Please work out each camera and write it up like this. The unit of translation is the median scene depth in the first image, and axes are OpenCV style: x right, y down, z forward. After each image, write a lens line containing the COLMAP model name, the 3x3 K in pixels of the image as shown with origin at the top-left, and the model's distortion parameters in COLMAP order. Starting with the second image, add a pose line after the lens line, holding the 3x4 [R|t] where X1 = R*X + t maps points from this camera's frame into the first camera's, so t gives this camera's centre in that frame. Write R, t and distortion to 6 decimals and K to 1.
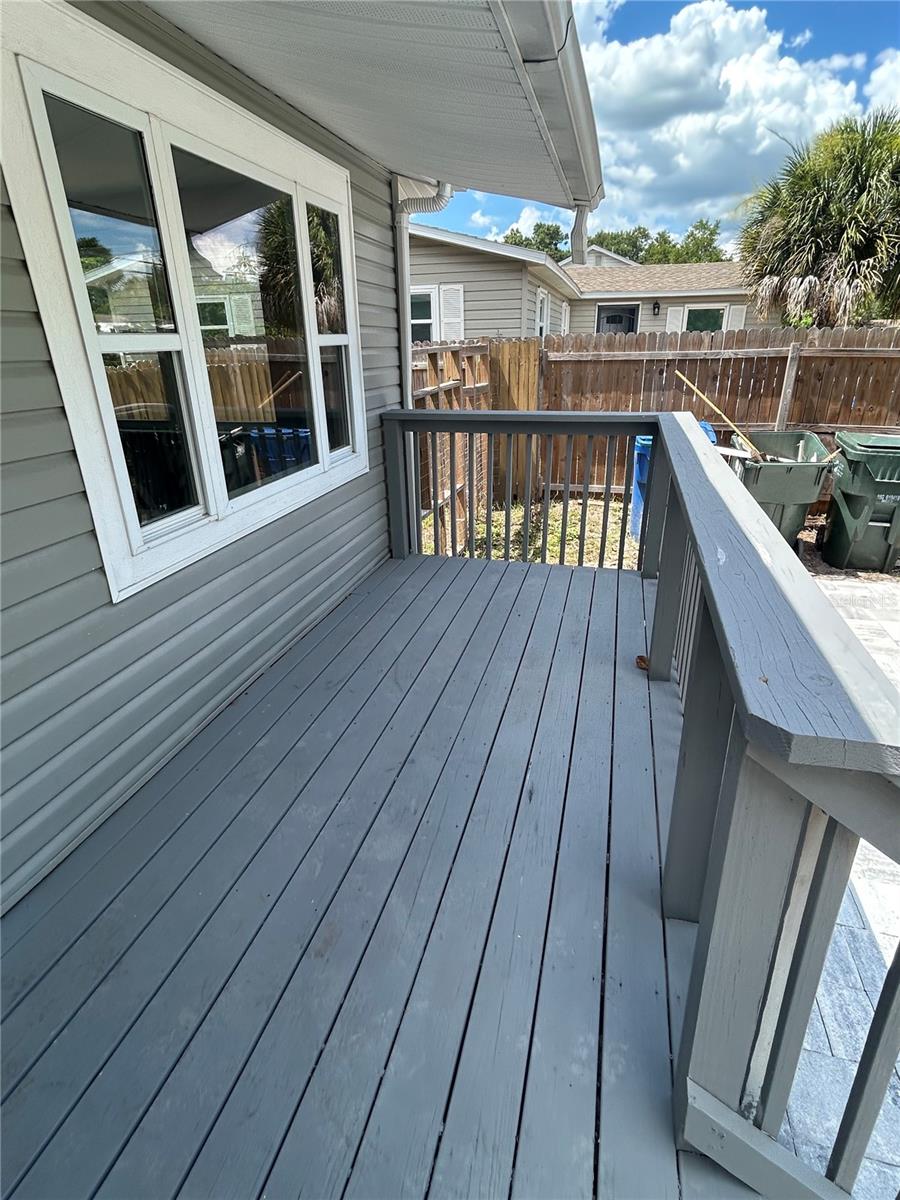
lens RADIAL K [[607.5, 0, 449.9], [0, 607.5, 594.4], [0, 0, 1]] dist [-0.000494, 0.005460]
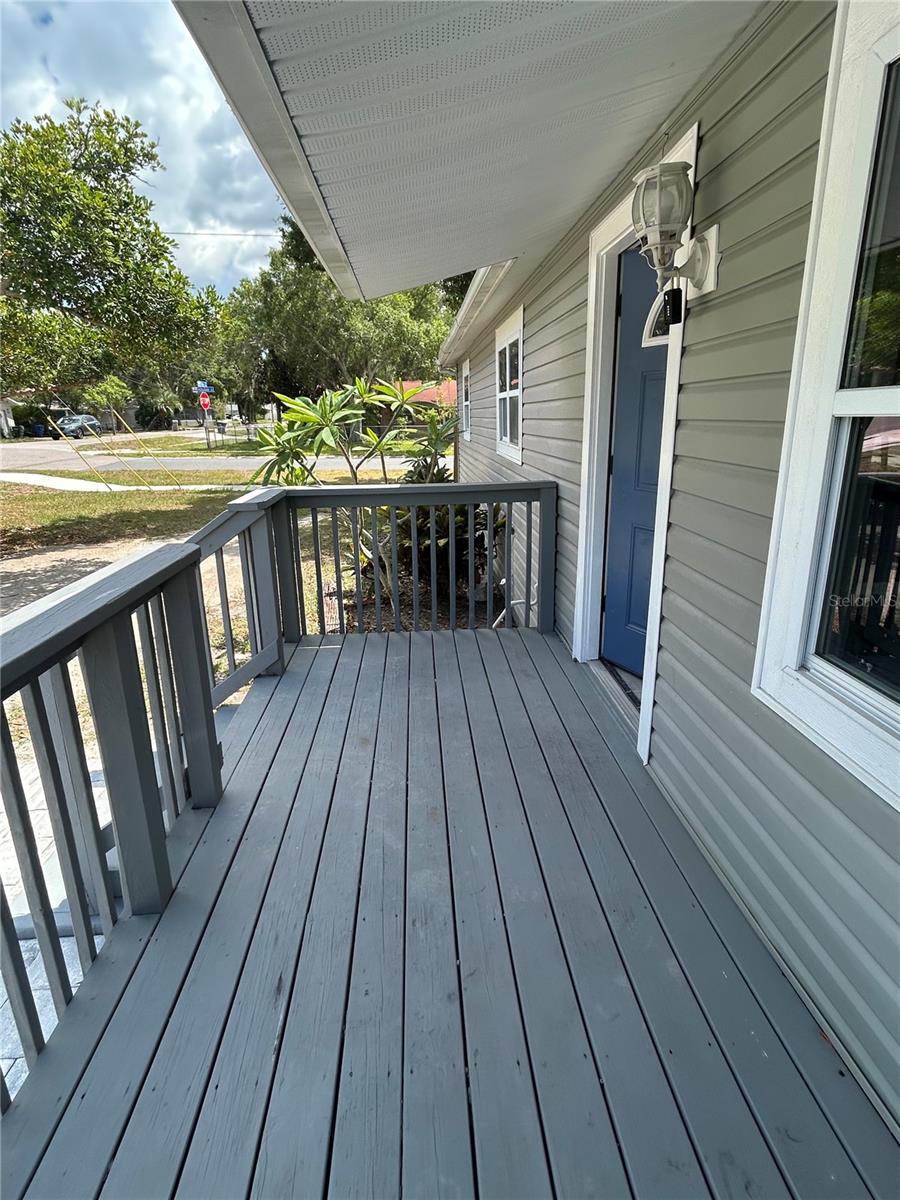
lens RADIAL K [[607.5, 0, 448.7], [0, 607.5, 596.4], [0, 0, 1]] dist [-0.000494, 0.005460]
pose [[-0.951134, 0.117646, -0.285487, 0.094330], [-0.084537, 0.790032, 0.607209, -0.566709], [0.296980, 0.601671, -0.741481, 1.380276]]
